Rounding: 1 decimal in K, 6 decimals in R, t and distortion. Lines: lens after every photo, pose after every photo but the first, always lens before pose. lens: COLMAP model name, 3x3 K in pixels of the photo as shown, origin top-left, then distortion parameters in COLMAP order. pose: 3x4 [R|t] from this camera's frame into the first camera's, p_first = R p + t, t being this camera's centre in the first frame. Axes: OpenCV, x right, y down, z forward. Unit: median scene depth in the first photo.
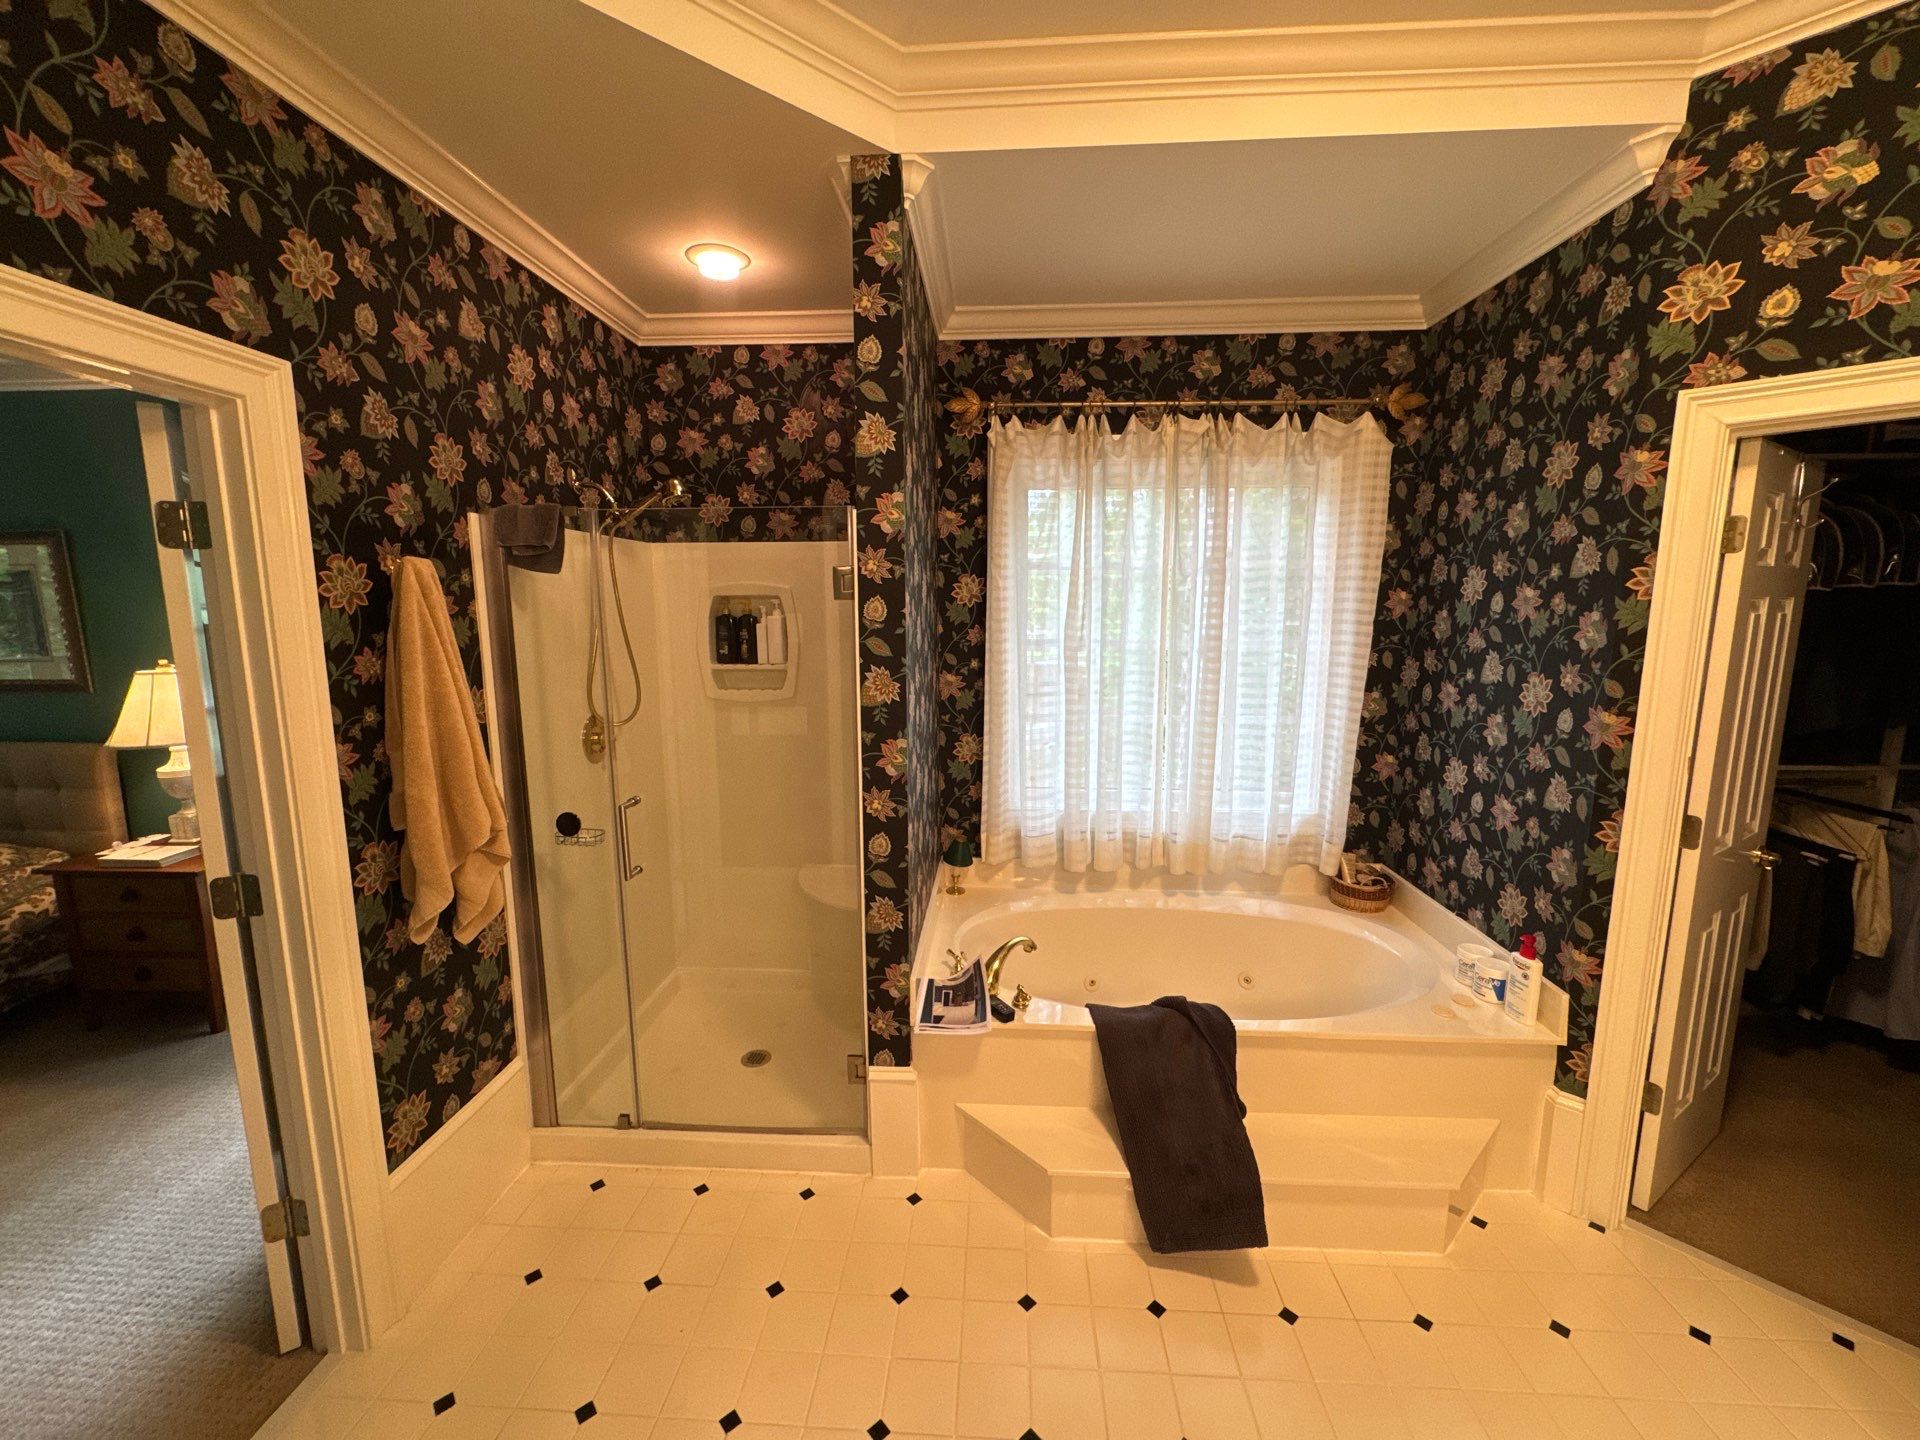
lens RADIAL K [[771.7, 0, 967.6], [0, 771.7, 719.8], [0, 0, 1]] dist [-0.002683, 0.000735]
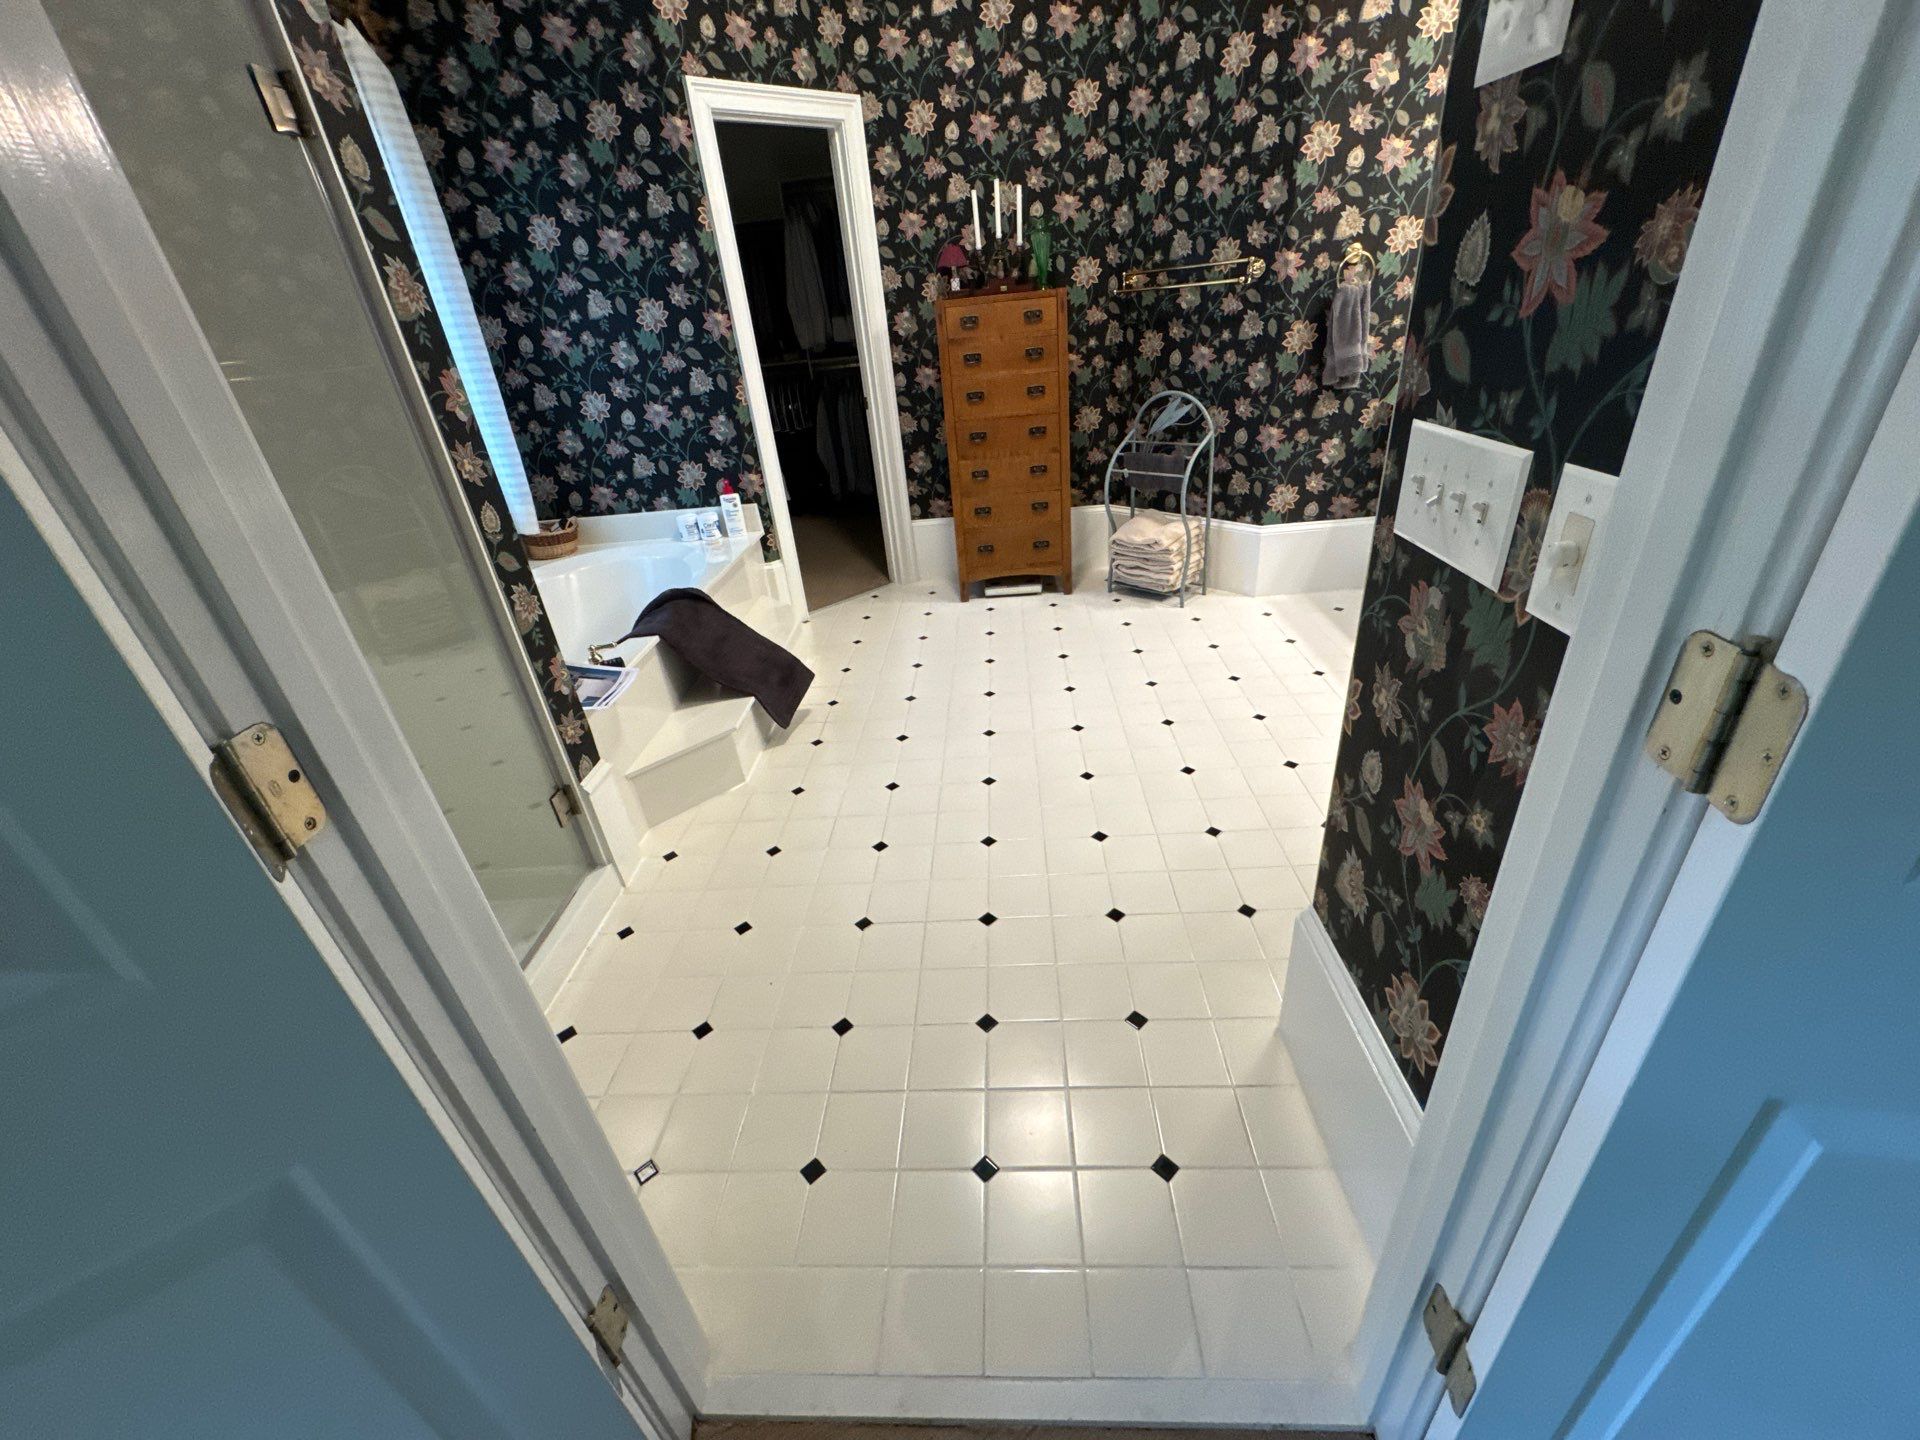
lens RADIAL K [[771.7, 0, 956.7], [0, 771.7, 723.0], [0, 0, 1]] dist [-0.002683, 0.000735]
pose [[-0.020675, -0.471266, 0.881749, -0.878869], [0.237452, 0.854388, 0.462210, 0.085296], [-0.971179, 0.218929, 0.094239, 0.485099]]
